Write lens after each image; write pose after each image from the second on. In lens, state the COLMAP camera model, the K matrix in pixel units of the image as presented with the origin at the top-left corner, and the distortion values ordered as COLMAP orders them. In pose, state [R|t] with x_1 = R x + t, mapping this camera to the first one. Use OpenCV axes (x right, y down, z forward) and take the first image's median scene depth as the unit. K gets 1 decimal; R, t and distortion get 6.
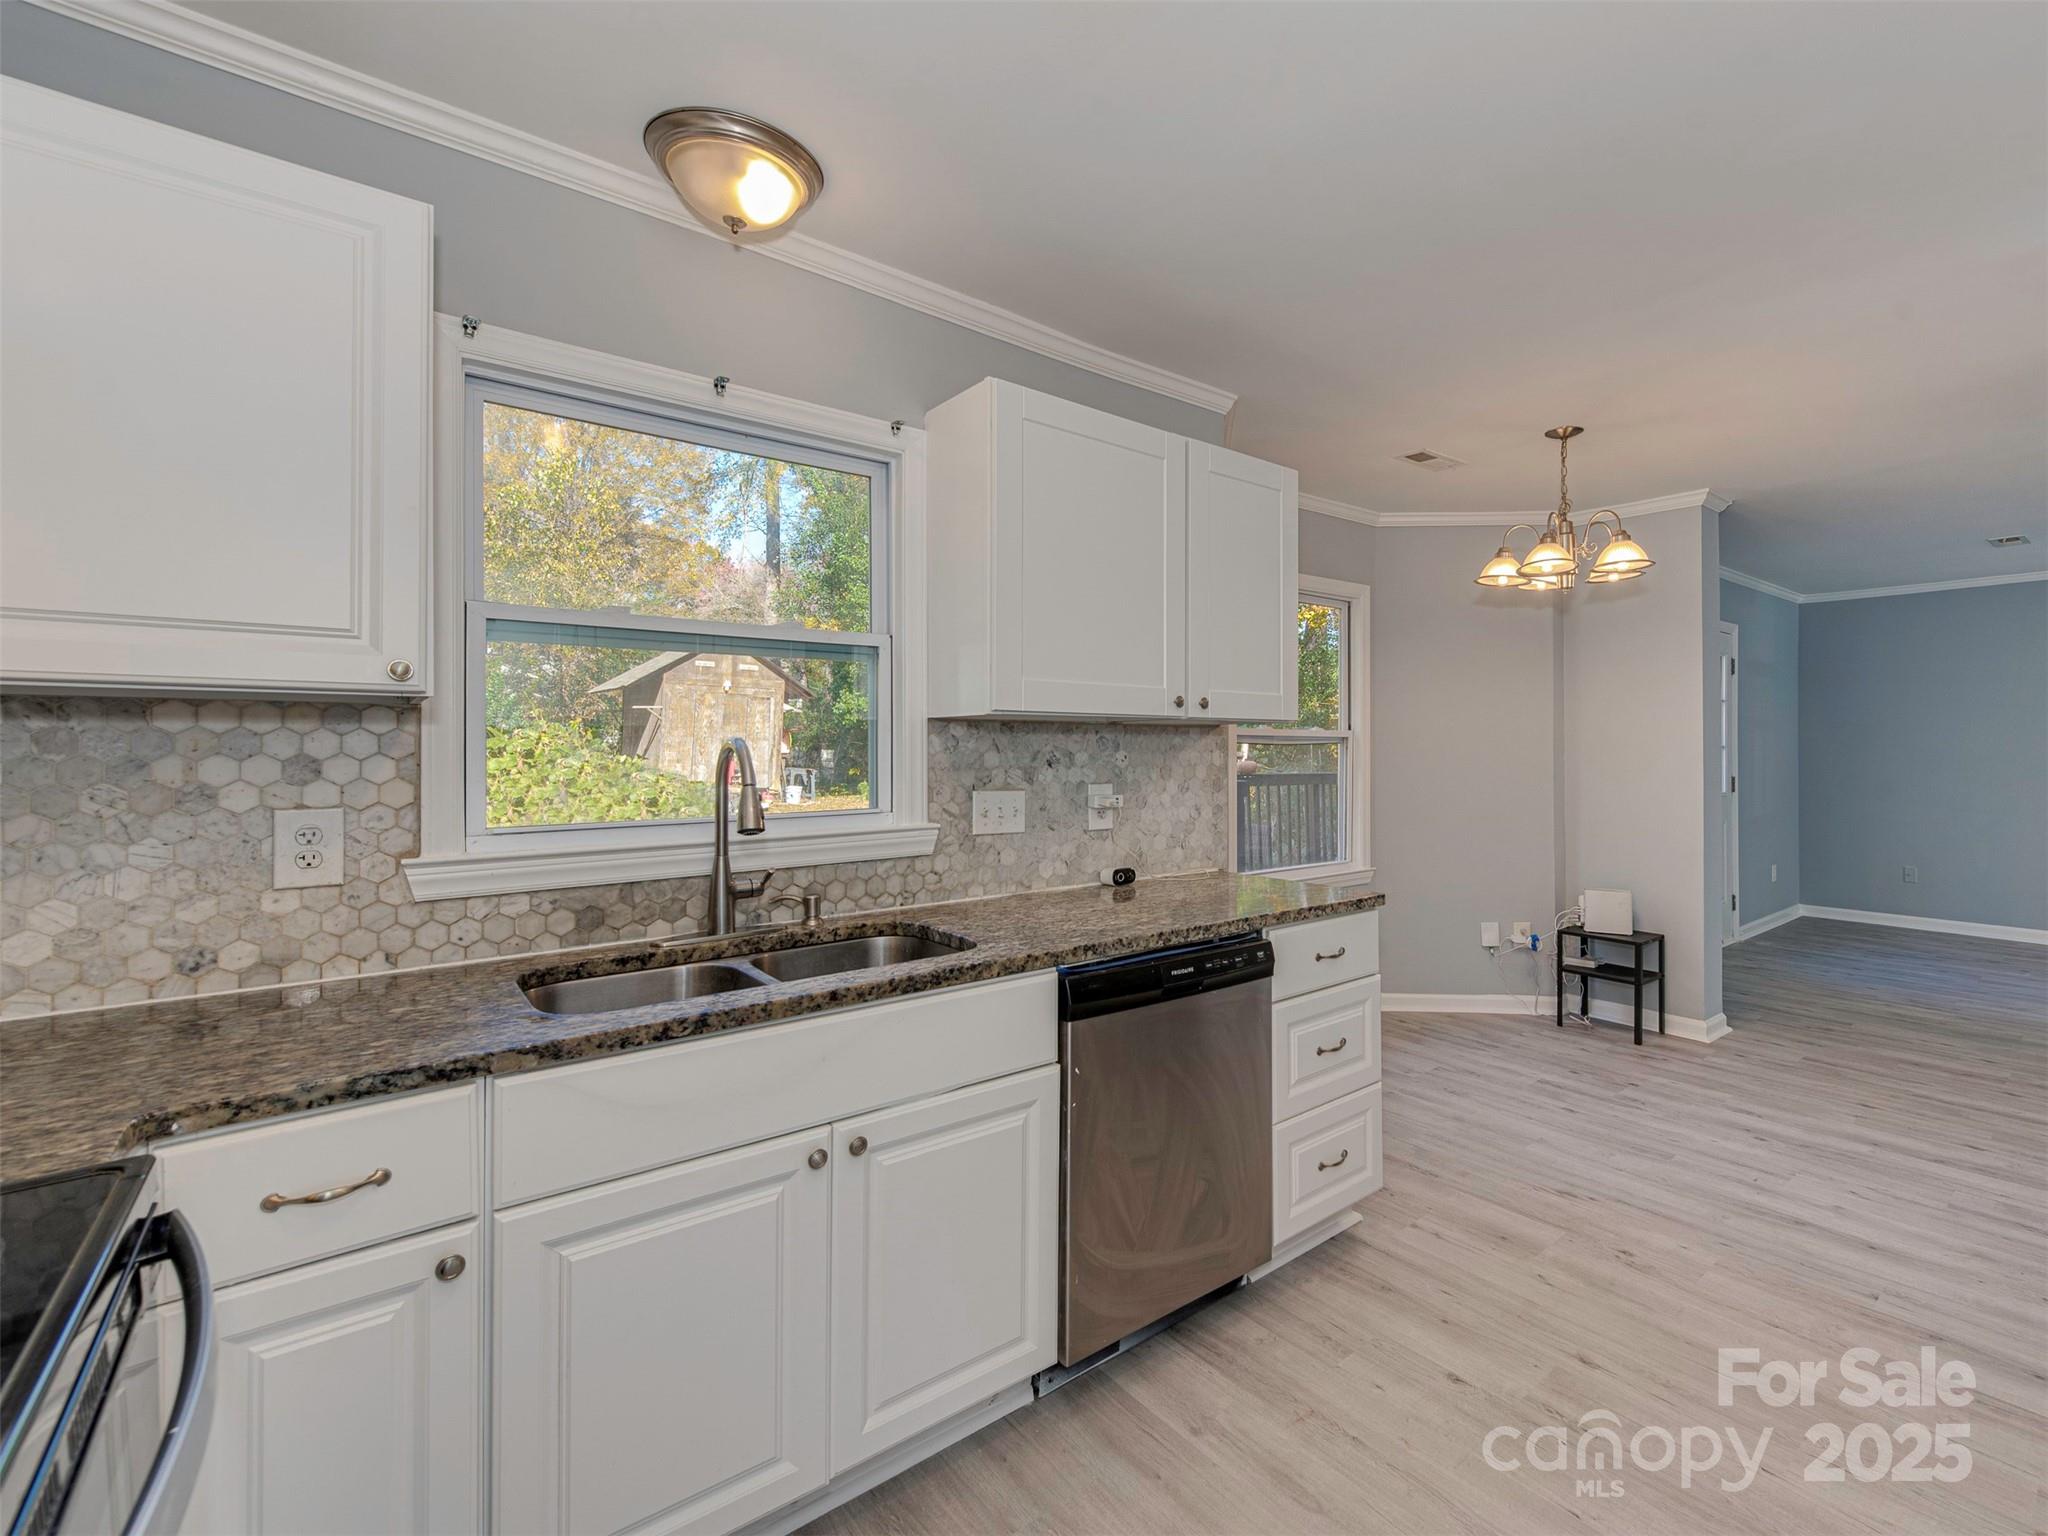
lens RADIAL K [[926.2, 0, 1121.6], [0, 926.2, 742.4], [0, 0, 1]] dist [0.004761, -0.002710]
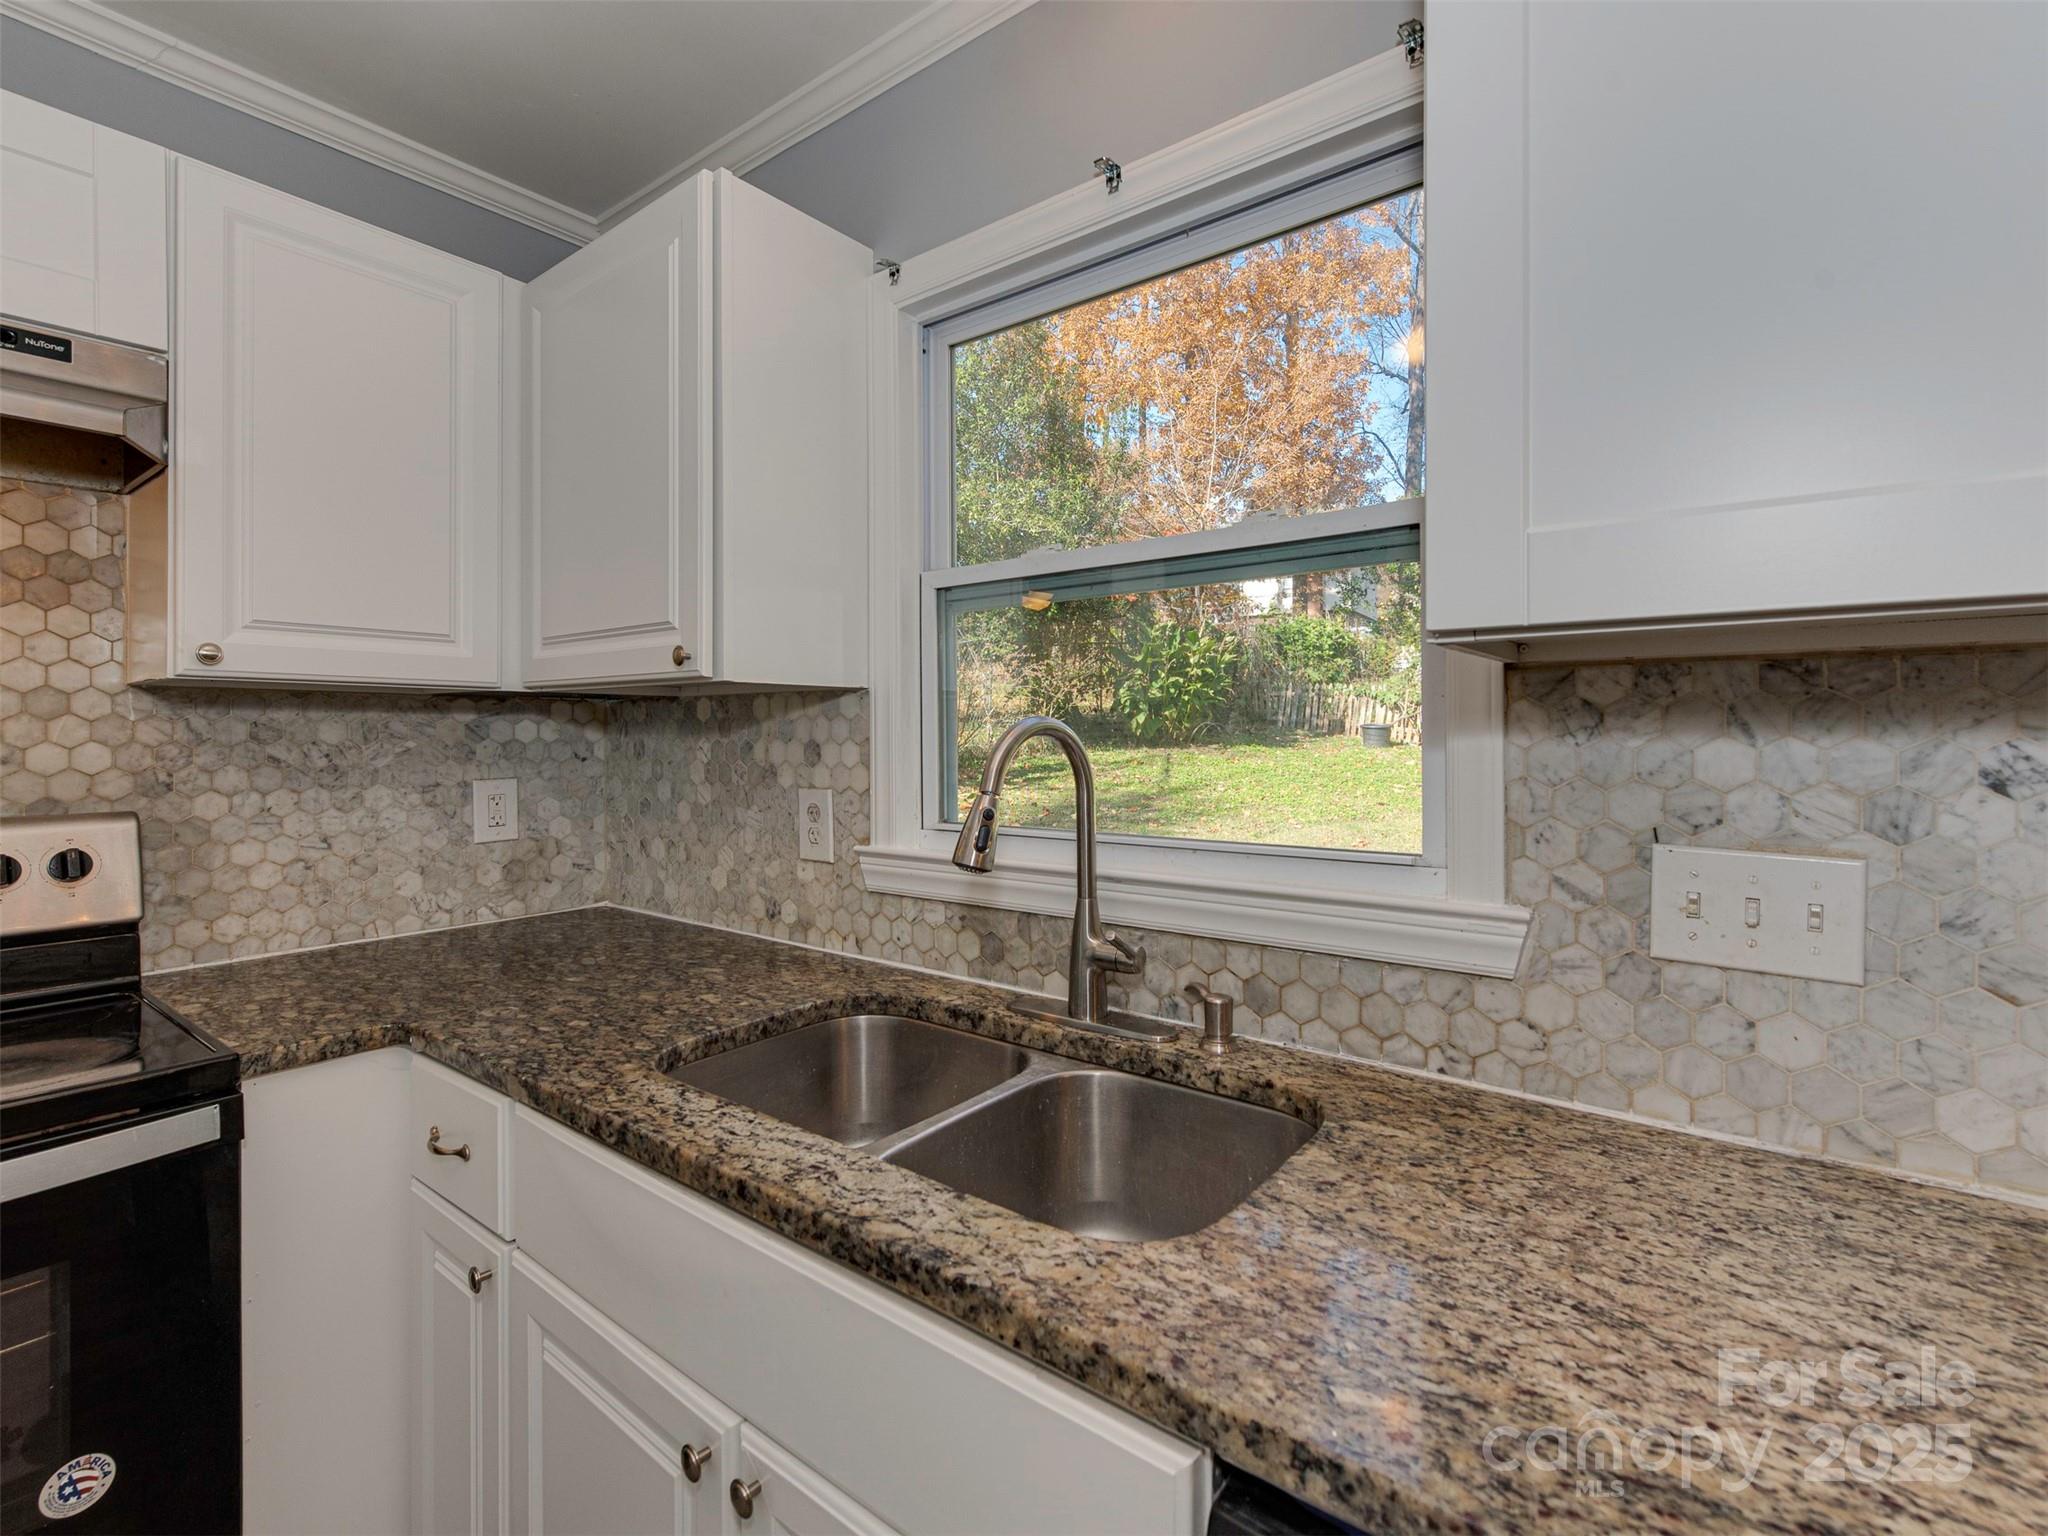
lens RADIAL K [[926.2, 0, 1037.4], [0, 926.2, 734.8], [0, 0, 1]] dist [0.004761, -0.002710]
pose [[0.218404, 0.001587, -0.975857, 0.142808], [0.006790, 0.999972, 0.003146, 0.002629], [0.975835, -0.007314, 0.218387, 0.575006]]
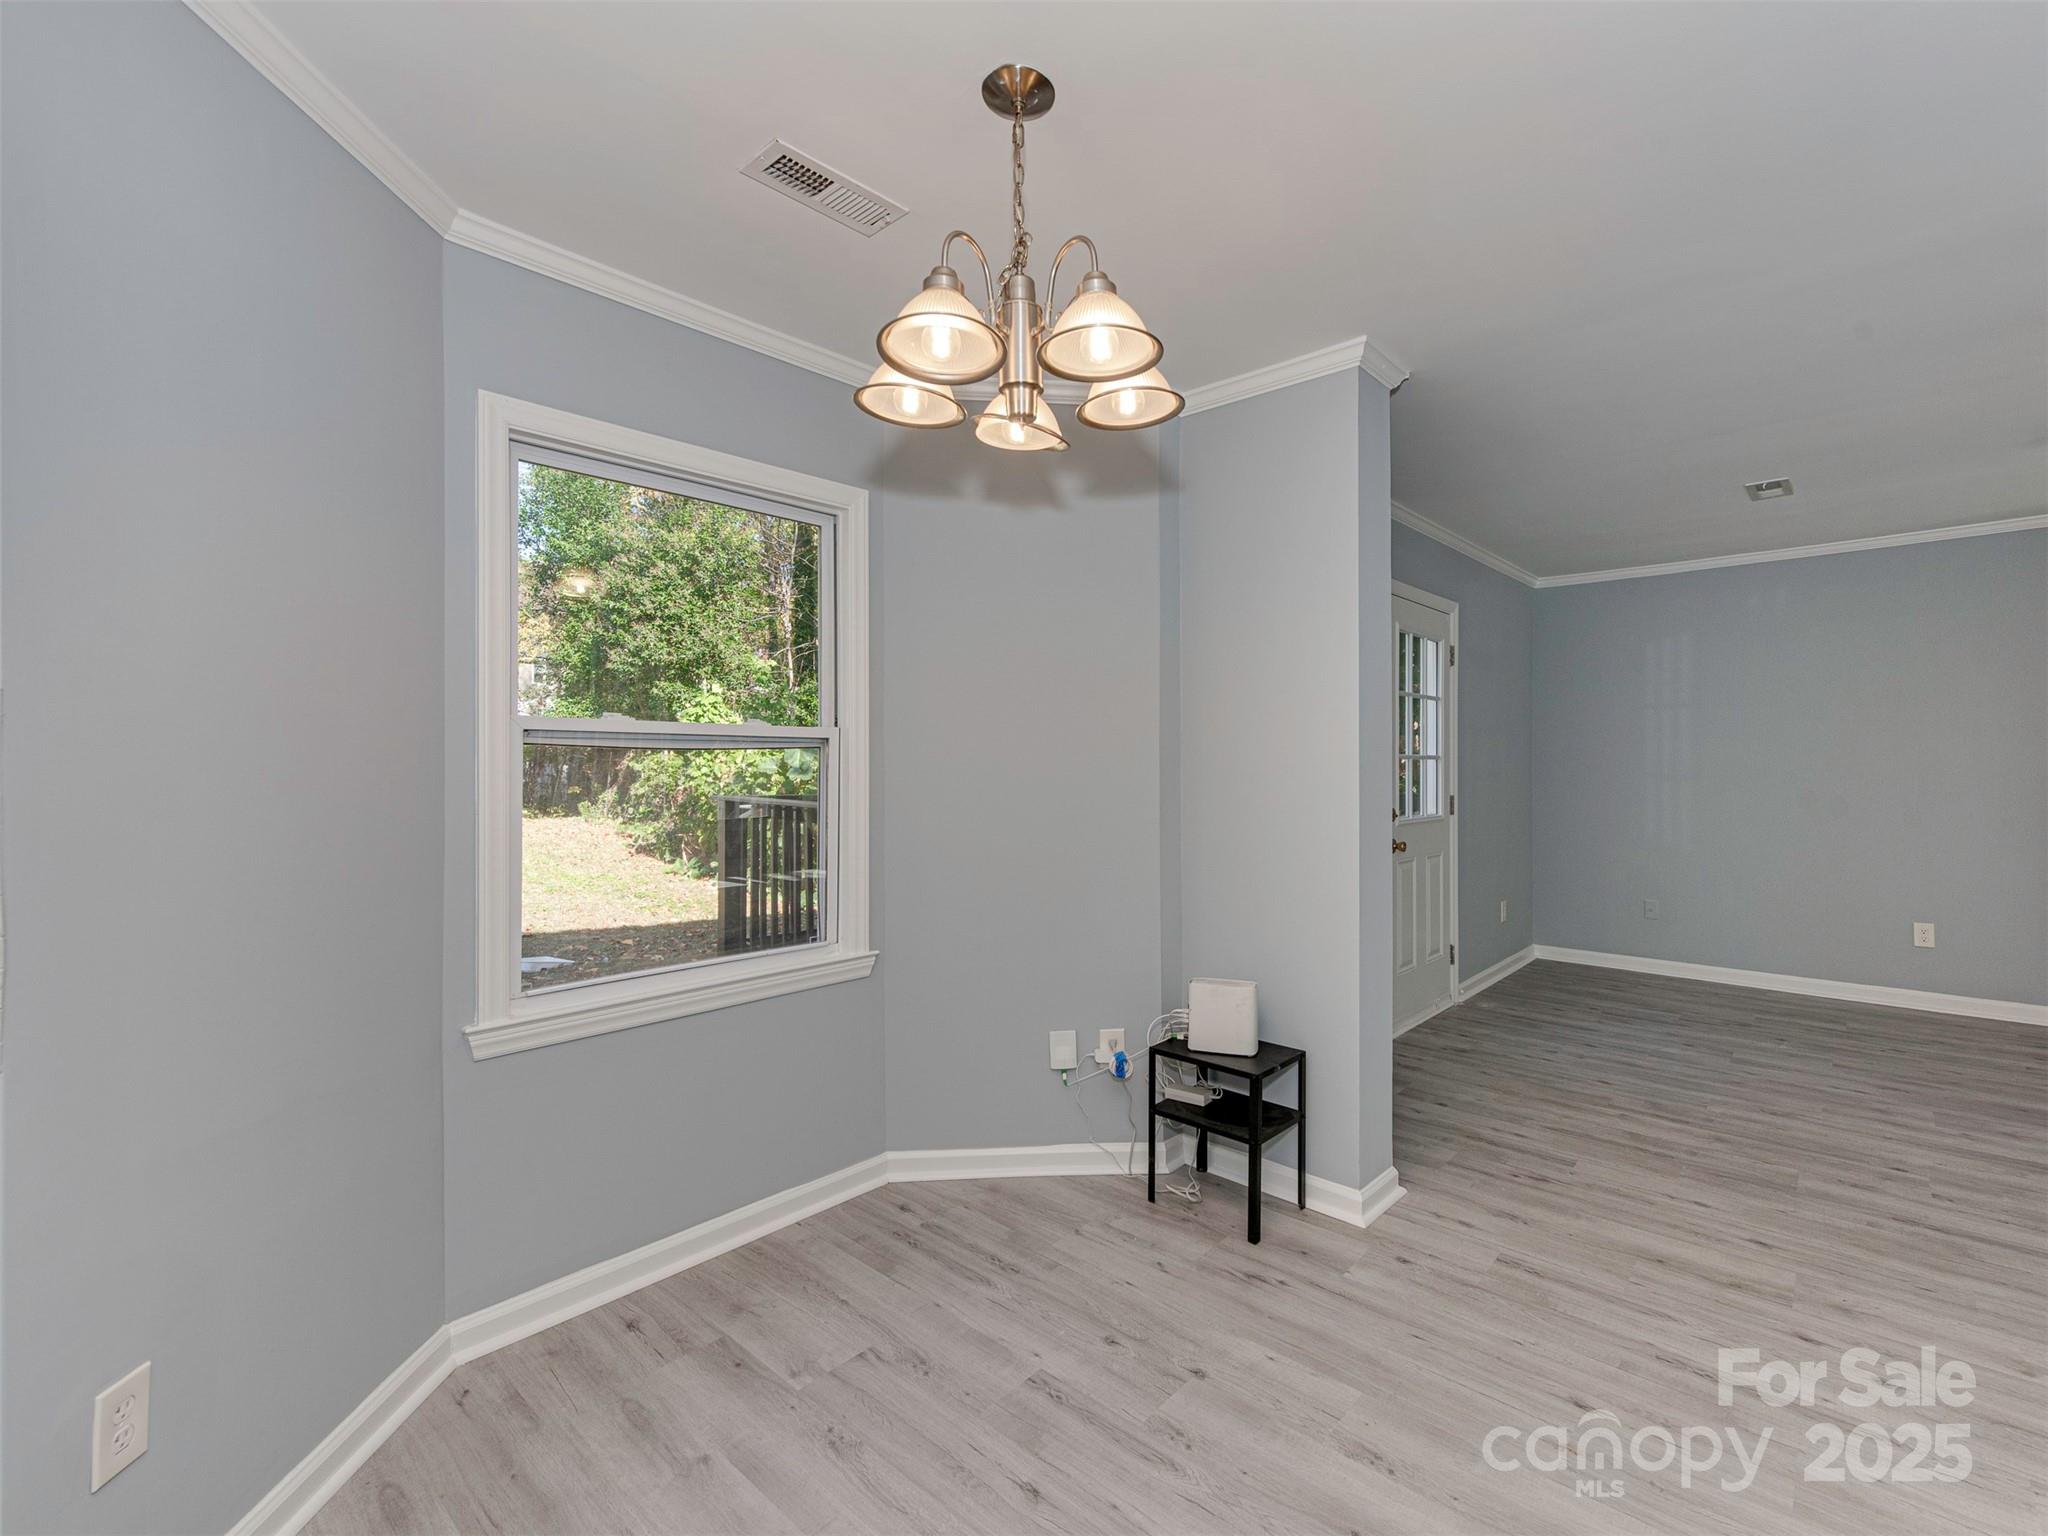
lens RADIAL K [[926.2, 0, 1080.2], [0, 926.2, 765.4], [0, 0, 1]] dist [0.004761, -0.002710]
pose [[0.988183, -0.001408, 0.153271, 0.527139], [0.000073, 0.999962, 0.008720, 0.011006], [-0.153278, -0.008605, 0.988146, 0.627286]]
